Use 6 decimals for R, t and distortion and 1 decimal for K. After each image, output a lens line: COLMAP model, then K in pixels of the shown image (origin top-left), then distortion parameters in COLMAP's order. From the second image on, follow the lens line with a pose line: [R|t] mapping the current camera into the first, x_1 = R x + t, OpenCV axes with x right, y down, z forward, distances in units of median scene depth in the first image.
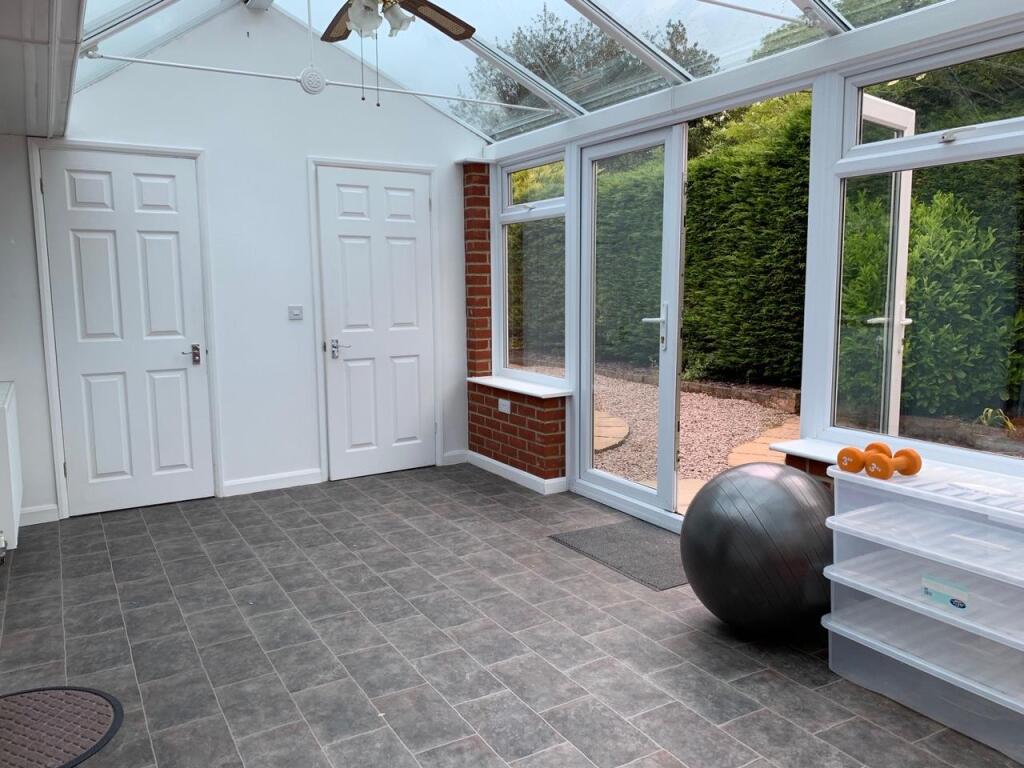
lens RADIAL K [[781.2, 0, 519.0], [0, 781.2, 376.2], [0, 0, 1]] dist [0.006749, 0.005927]
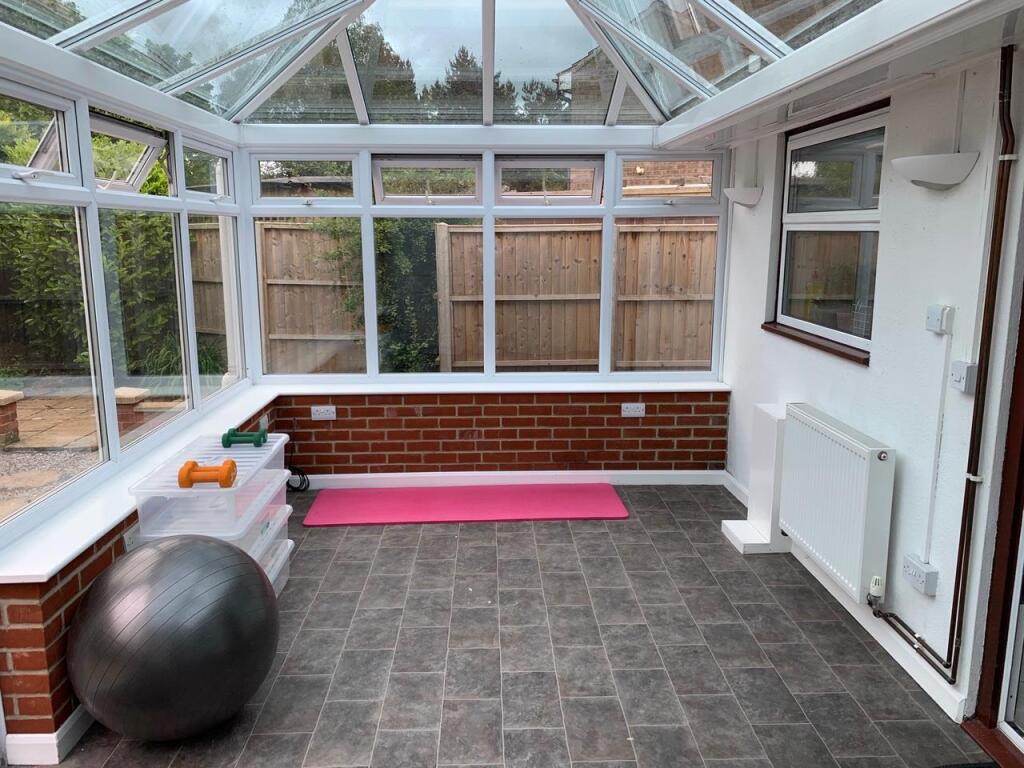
lens RADIAL K [[781.2, 0, 517.0], [0, 781.2, 386.1], [0, 0, 1]] dist [0.006749, 0.005927]
pose [[-0.875847, -0.084047, 0.475215, -0.478877], [0.067622, 0.953629, 0.293291, -0.323120], [-0.477828, 0.289013, -0.829549, 1.724373]]
